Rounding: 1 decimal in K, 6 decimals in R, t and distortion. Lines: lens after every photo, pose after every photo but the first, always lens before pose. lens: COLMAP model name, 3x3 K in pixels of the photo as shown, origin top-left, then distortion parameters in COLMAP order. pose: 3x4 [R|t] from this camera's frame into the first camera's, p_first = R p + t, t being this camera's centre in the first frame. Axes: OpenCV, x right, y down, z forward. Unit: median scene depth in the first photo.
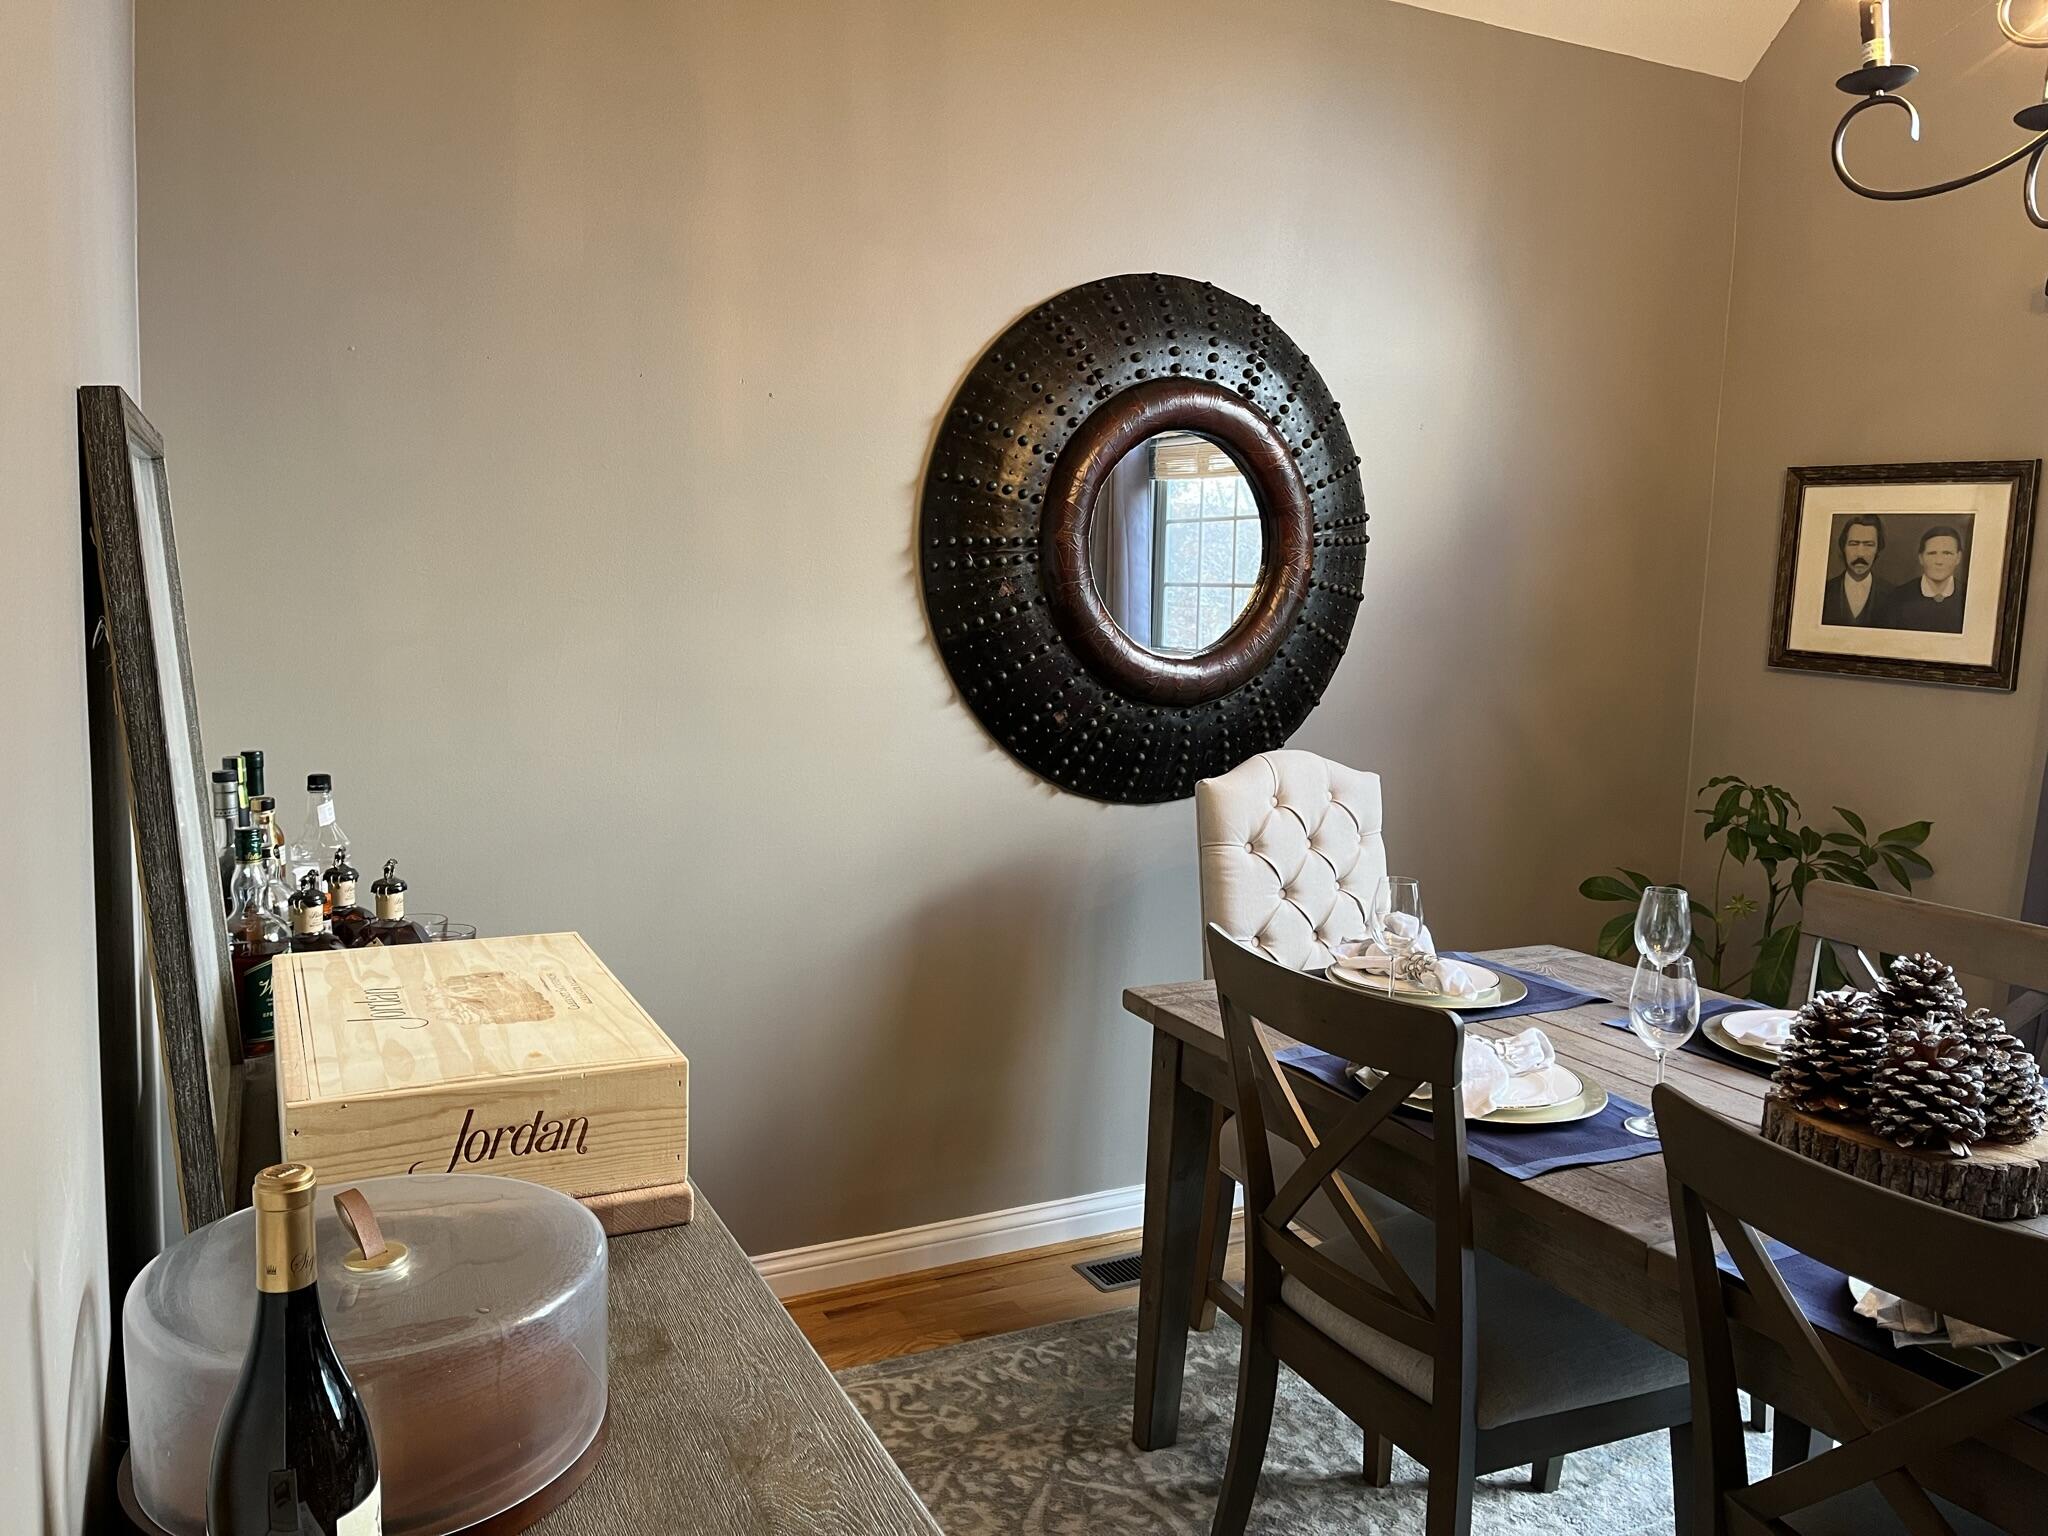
lens RADIAL K [[1533.7, 0, 1030.9], [0, 1533.7, 757.8], [0, 0, 1]] dist [0.058290, -0.085958]
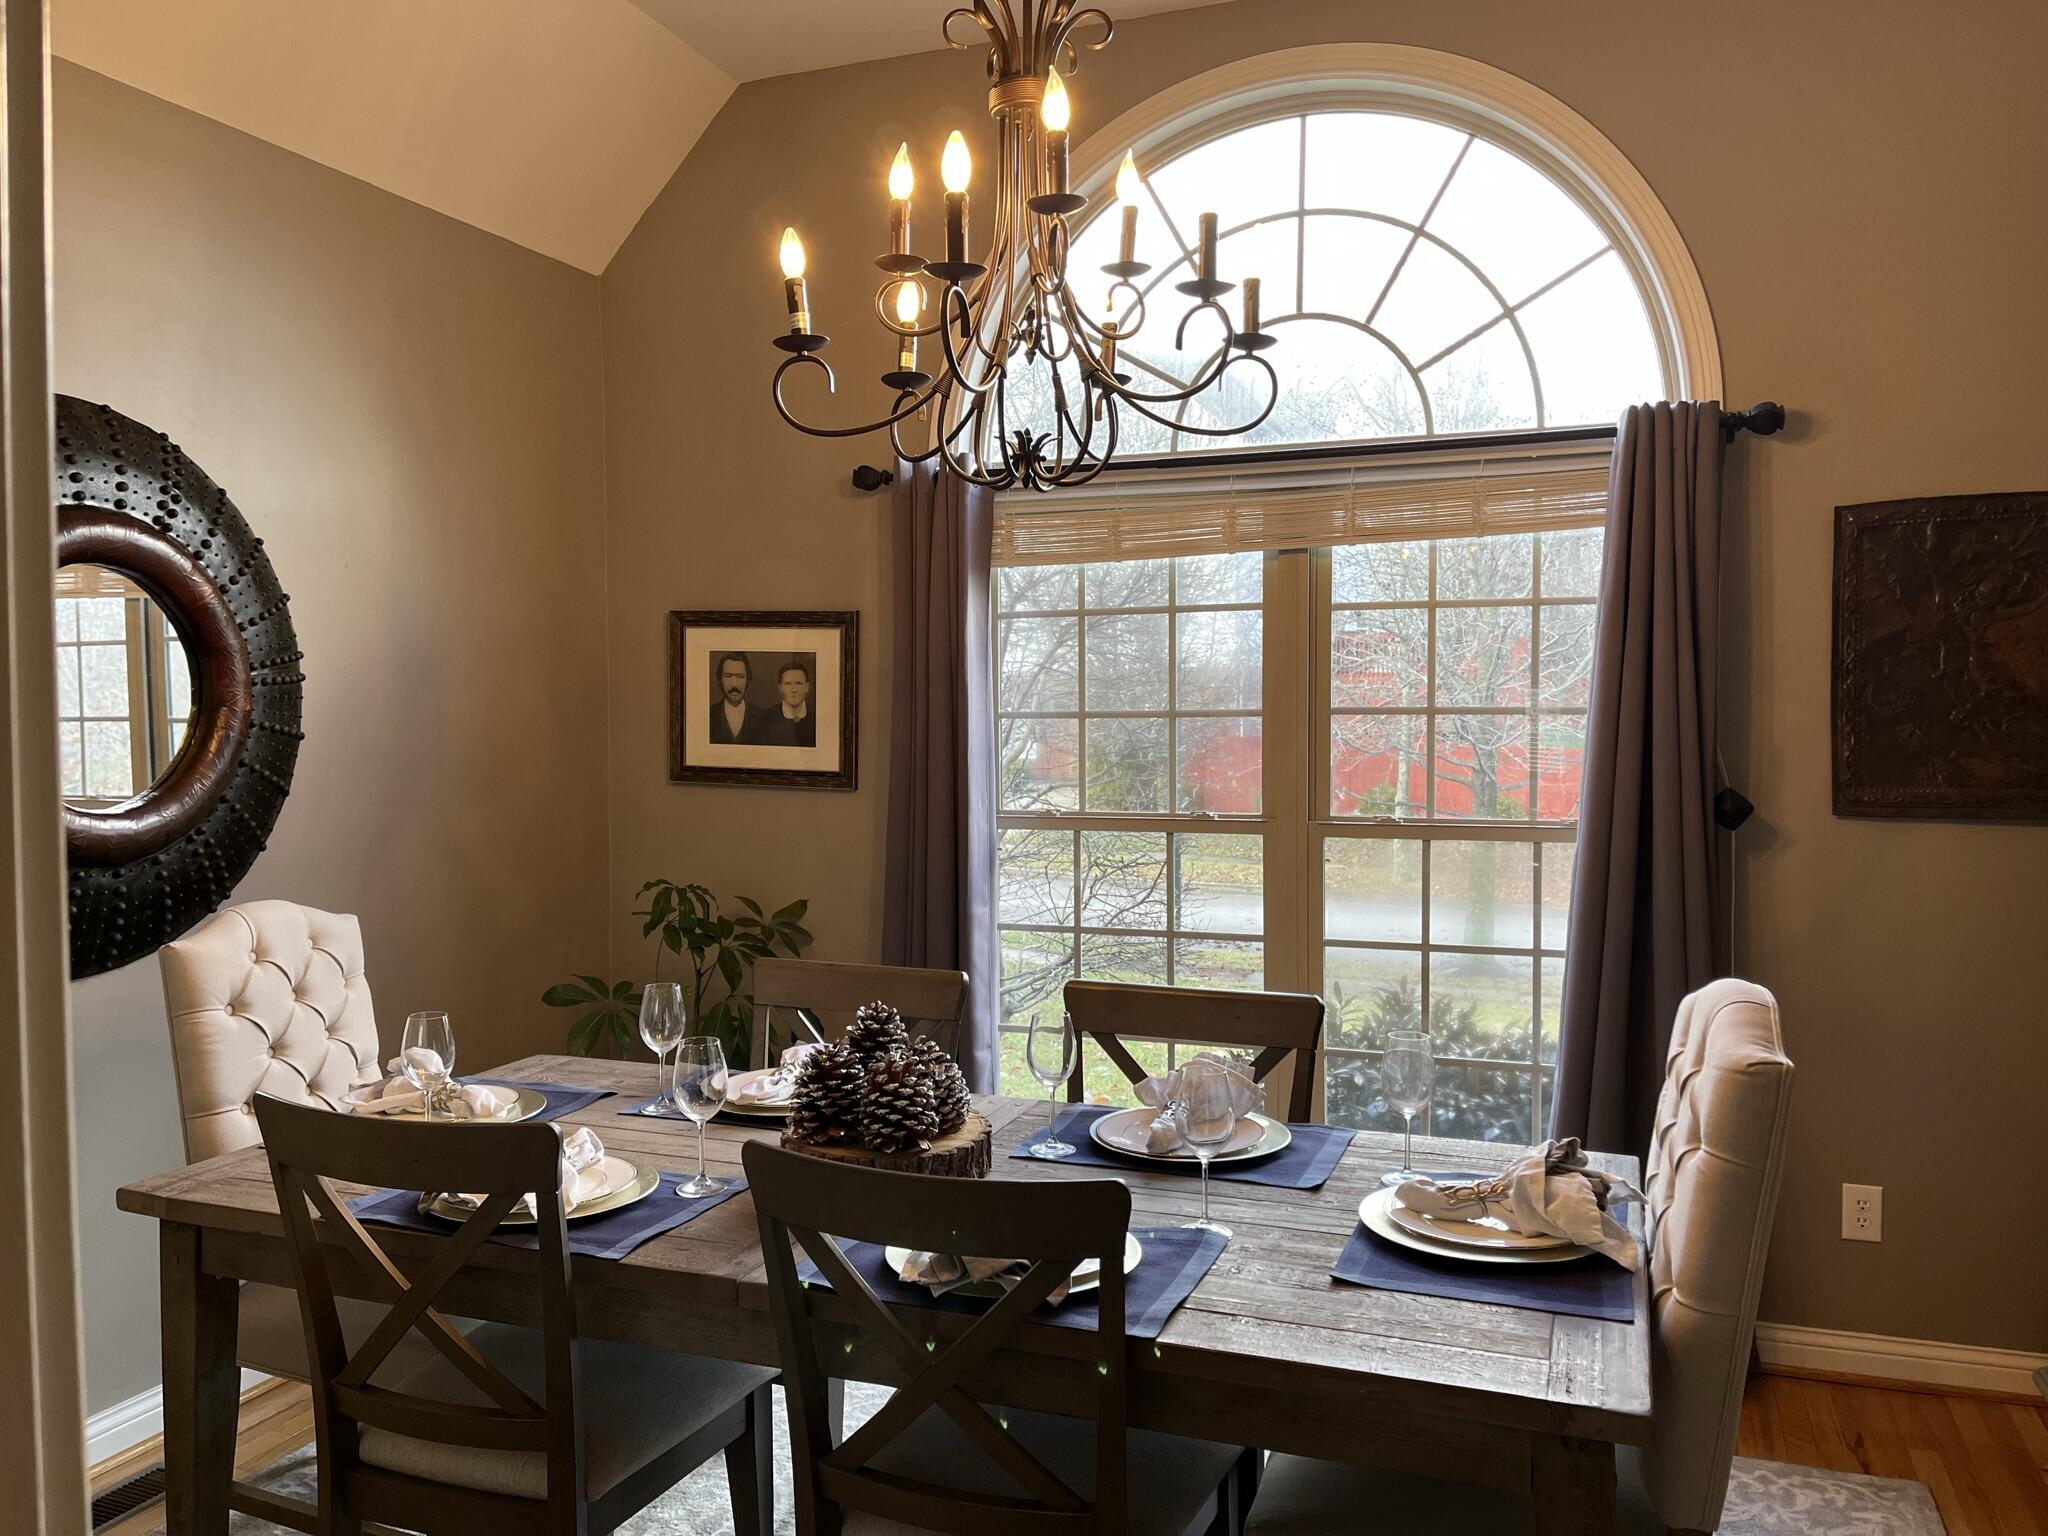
lens RADIAL K [[1533.7, 0, 1030.9], [0, 1533.7, 757.8], [0, 0, 1]] dist [0.058290, -0.085958]
pose [[0.739129, -0.050010, 0.671705, -0.110596], [0.098215, 0.994583, -0.034024, -0.012611], [-0.666365, 0.091119, 0.740037, -0.036761]]
